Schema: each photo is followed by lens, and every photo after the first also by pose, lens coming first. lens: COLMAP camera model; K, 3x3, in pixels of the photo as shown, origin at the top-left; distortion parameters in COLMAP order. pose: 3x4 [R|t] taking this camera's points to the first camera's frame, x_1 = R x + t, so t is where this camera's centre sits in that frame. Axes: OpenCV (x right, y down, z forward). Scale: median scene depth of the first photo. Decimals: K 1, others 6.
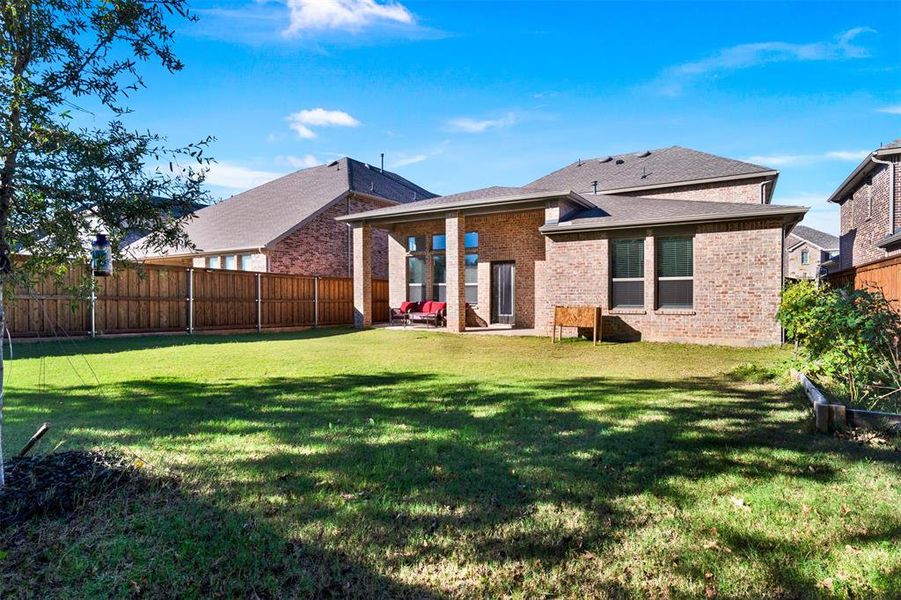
lens RADIAL K [[453.1, 0, 450.3], [0, 453.1, 303.8], [0, 0, 1]] dist [0.003176, 0.001335]
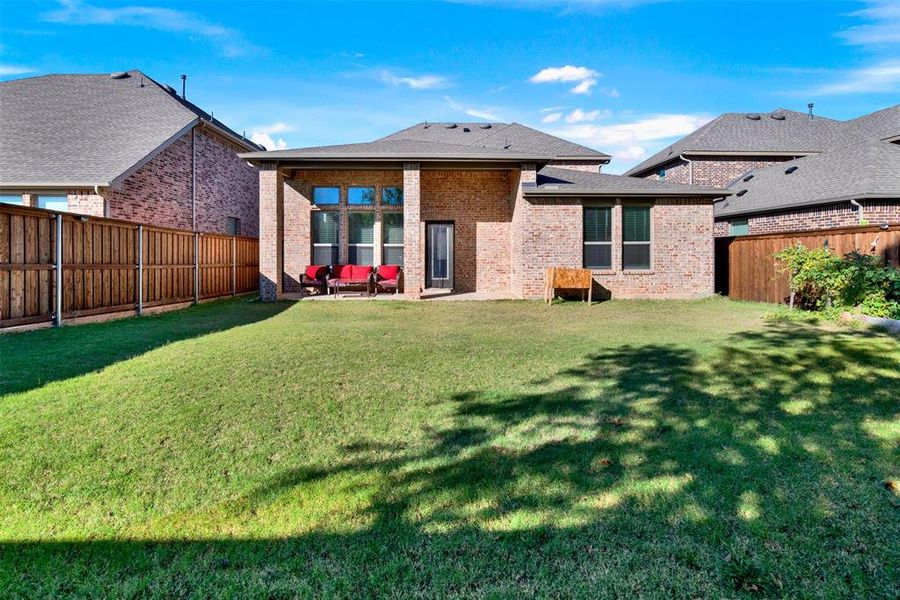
lens RADIAL K [[463.1, 0, 449.5], [0, 463.1, 261.3], [0, 0, 1]] dist [0.001313, 0.000445]
pose [[0.851463, -0.006638, 0.524373, -0.445978], [0.010962, 0.999927, -0.005141, -0.007380], [-0.524301, 0.010126, 0.851473, 0.216987]]
